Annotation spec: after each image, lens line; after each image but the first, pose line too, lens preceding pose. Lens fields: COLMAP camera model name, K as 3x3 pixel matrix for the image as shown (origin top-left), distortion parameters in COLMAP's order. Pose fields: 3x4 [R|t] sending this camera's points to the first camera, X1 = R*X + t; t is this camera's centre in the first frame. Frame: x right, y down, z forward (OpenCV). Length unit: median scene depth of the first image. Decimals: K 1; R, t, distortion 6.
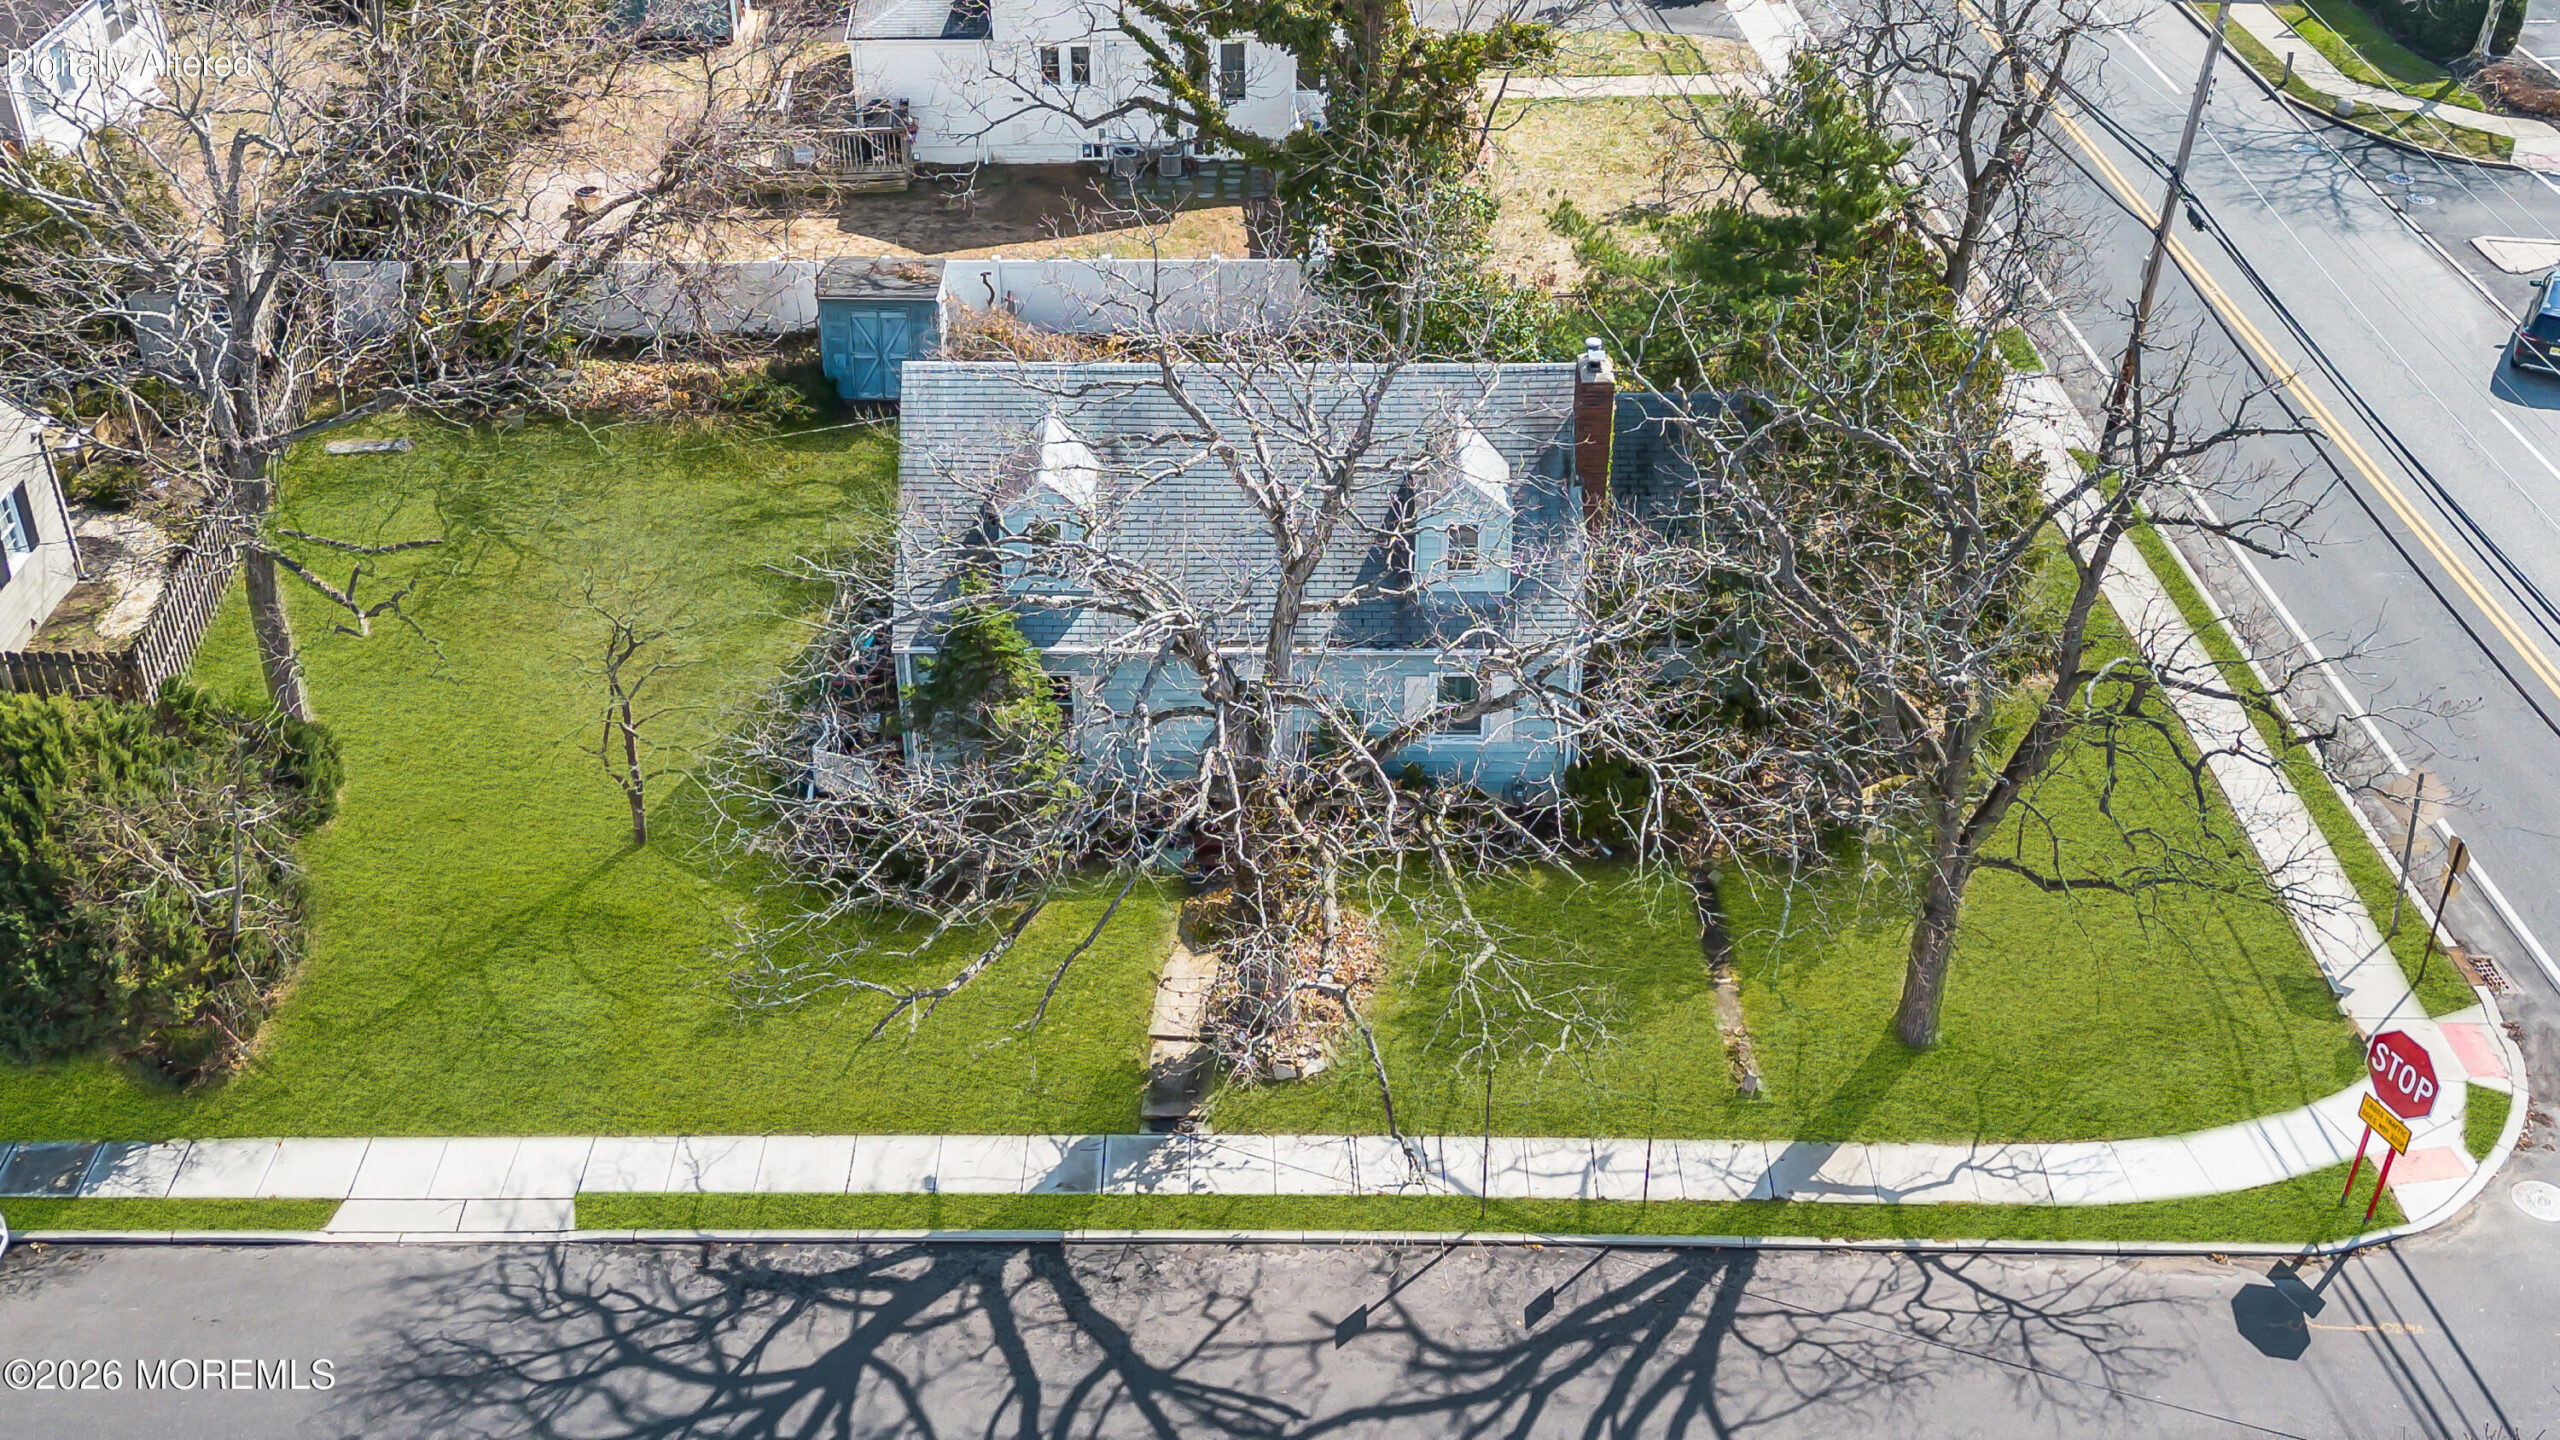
lens RADIAL K [[2340.7, 0, 1280.0], [0, 2340.7, 720.0], [0, 0, 1]] dist [0.141139, -0.242047]
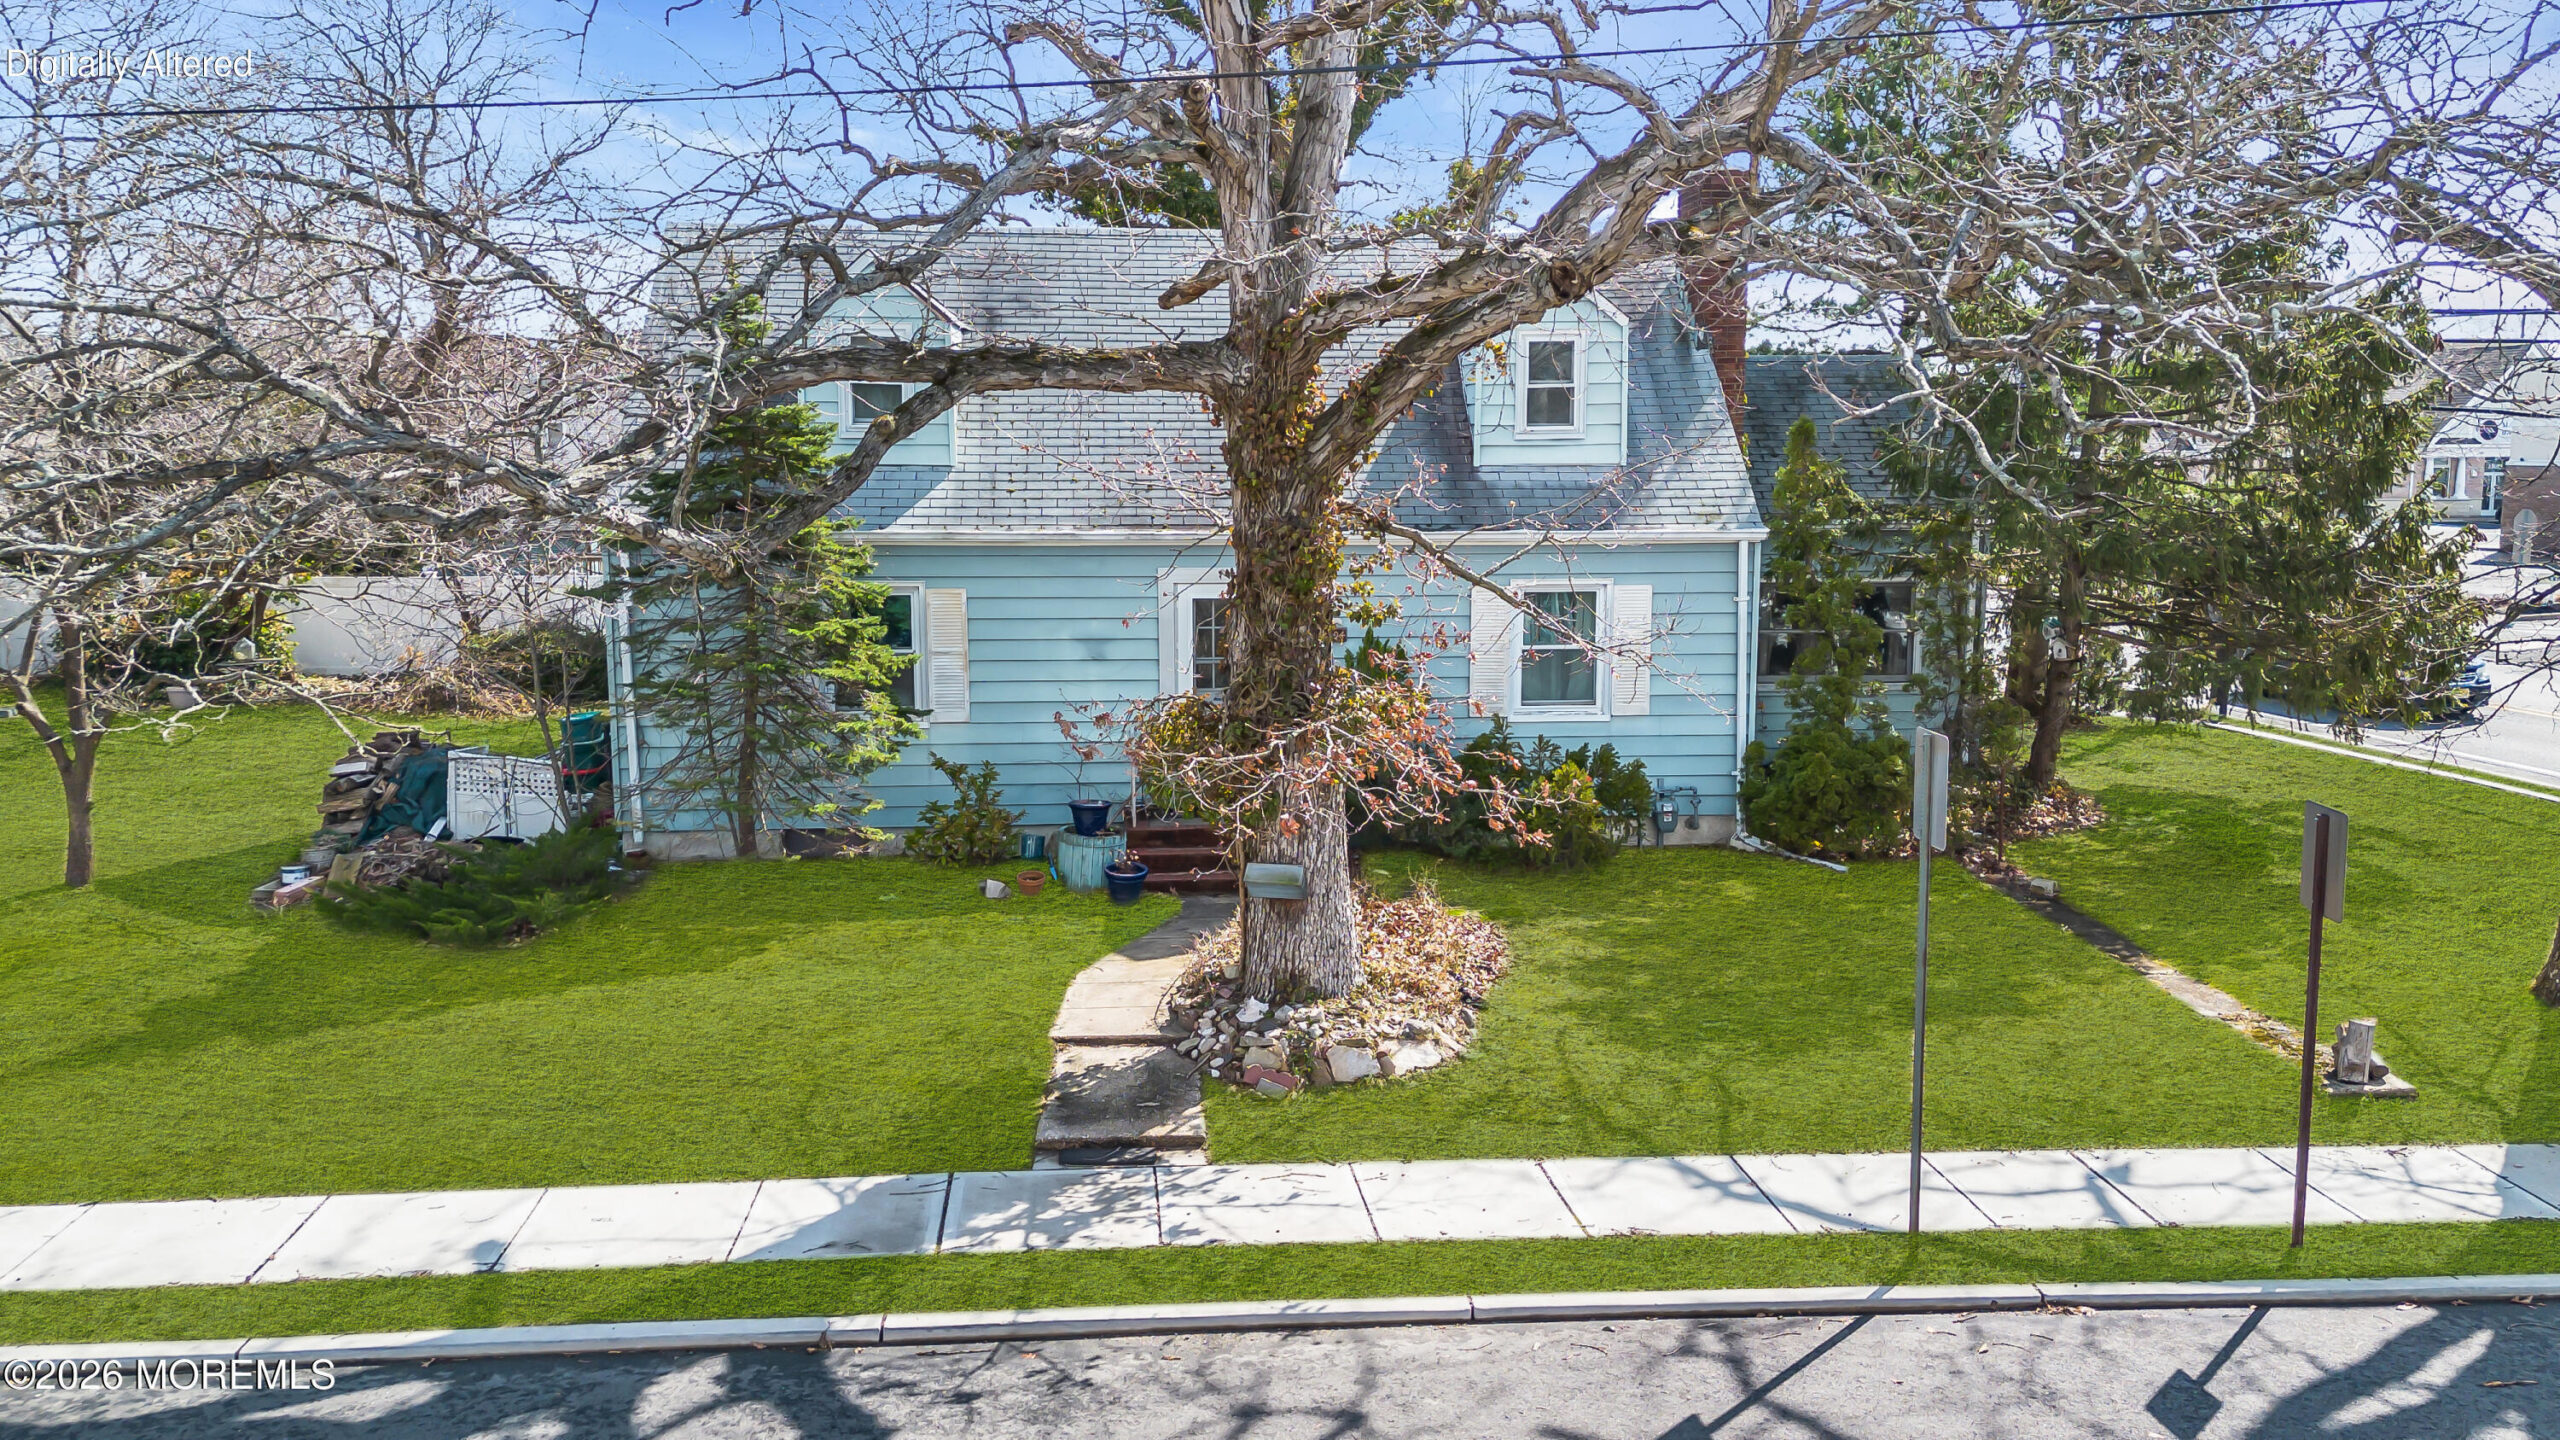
lens RADIAL K [[1948.5, 0, 1280.0], [0, 1948.5, 720.0], [0, 0, 1]] dist [0.083562, -0.092436]
pose [[0.996781, -0.014083, 0.078927, -0.043996], [0.046424, 0.904003, -0.424998, 0.266538], [-0.065365, 0.427294, 0.901747, 0.674128]]
